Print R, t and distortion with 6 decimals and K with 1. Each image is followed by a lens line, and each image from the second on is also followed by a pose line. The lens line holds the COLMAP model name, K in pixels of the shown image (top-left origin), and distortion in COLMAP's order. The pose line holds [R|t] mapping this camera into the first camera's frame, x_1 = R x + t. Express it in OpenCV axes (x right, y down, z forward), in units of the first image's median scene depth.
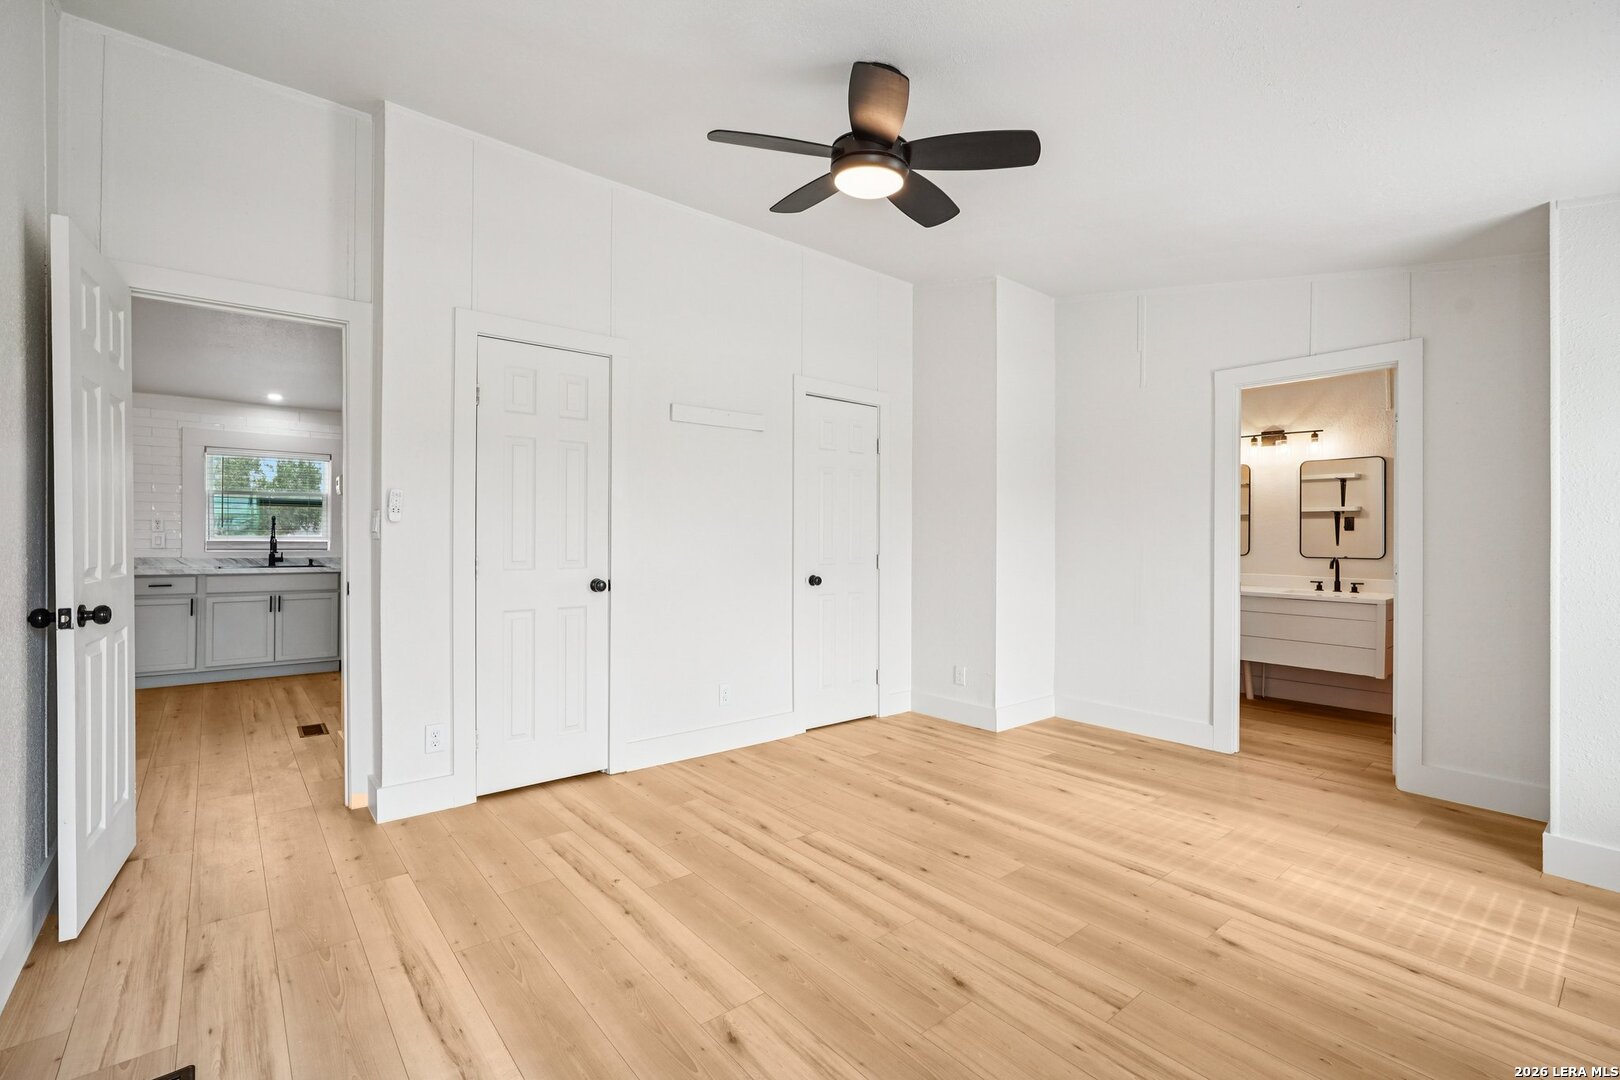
lens RADIAL K [[727.4, 0, 809.5], [0, 727.4, 540.1], [0, 0, 1]] dist [-0.007591, 0.003988]
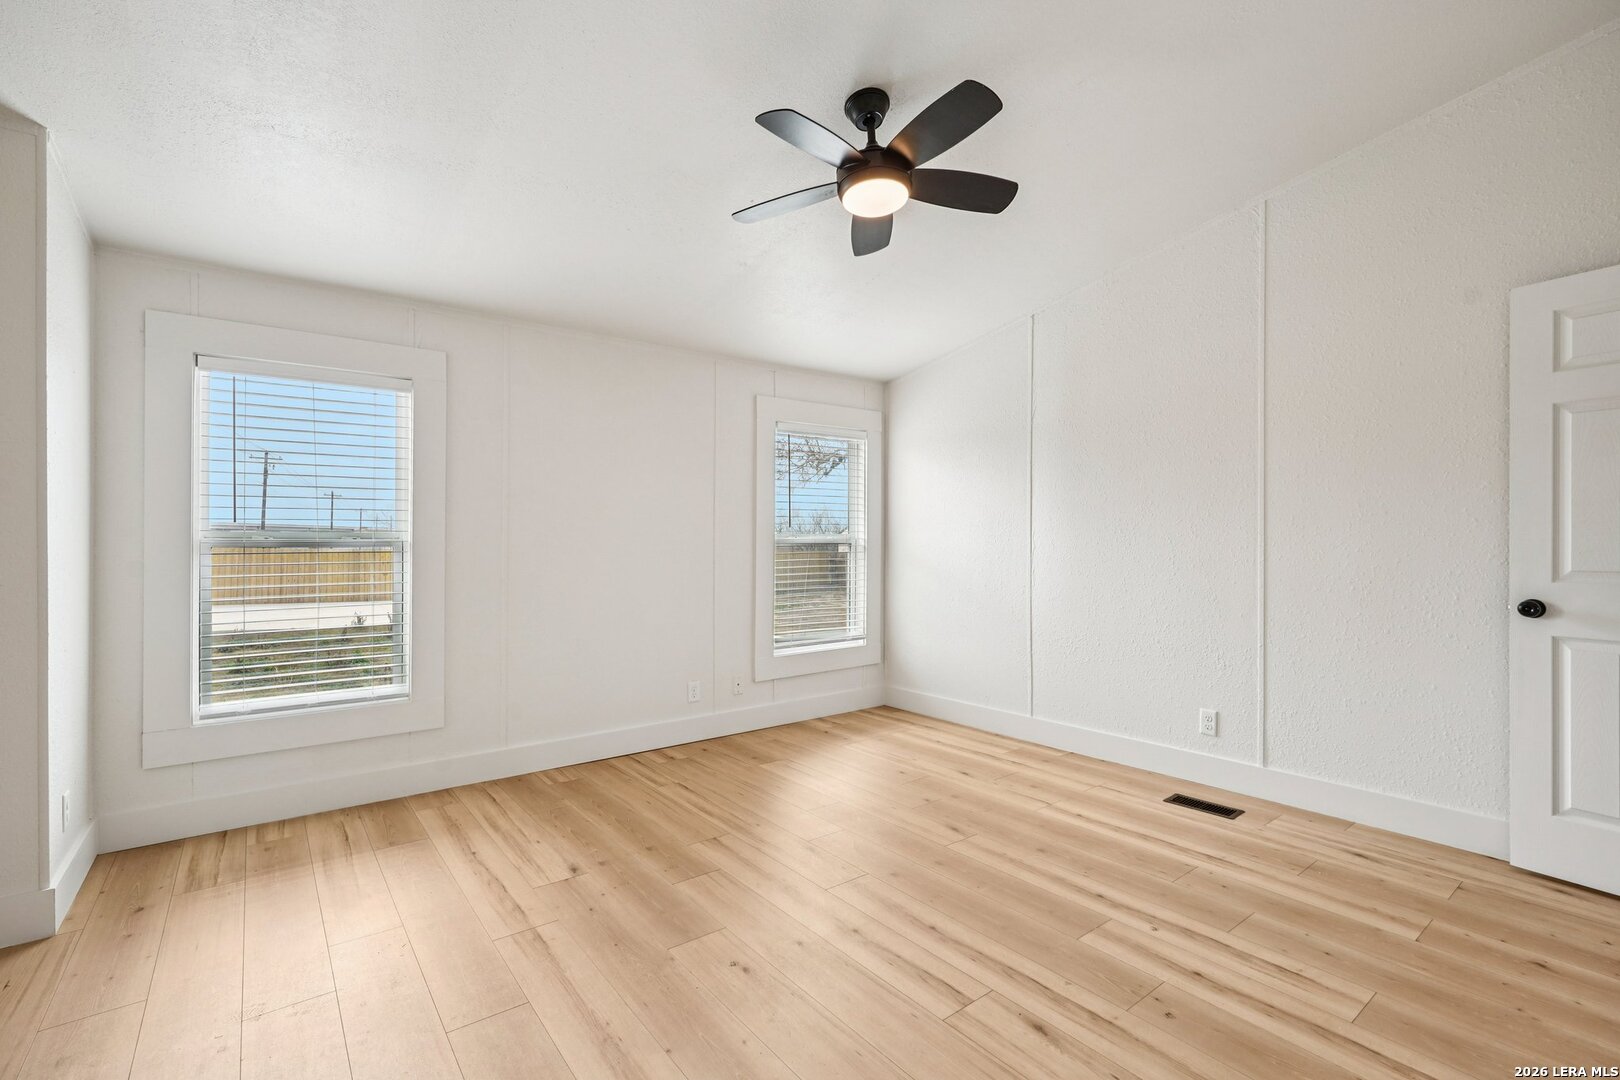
lens RADIAL K [[727.4, 0, 811.3], [0, 727.4, 538.7], [0, 0, 1]] dist [-0.007591, 0.003988]
pose [[-0.999395, -0.007520, 0.033965, 0.127226], [-0.007450, 0.999970, 0.002215, -0.005102], [-0.033980, 0.001961, -0.999421, 1.919274]]
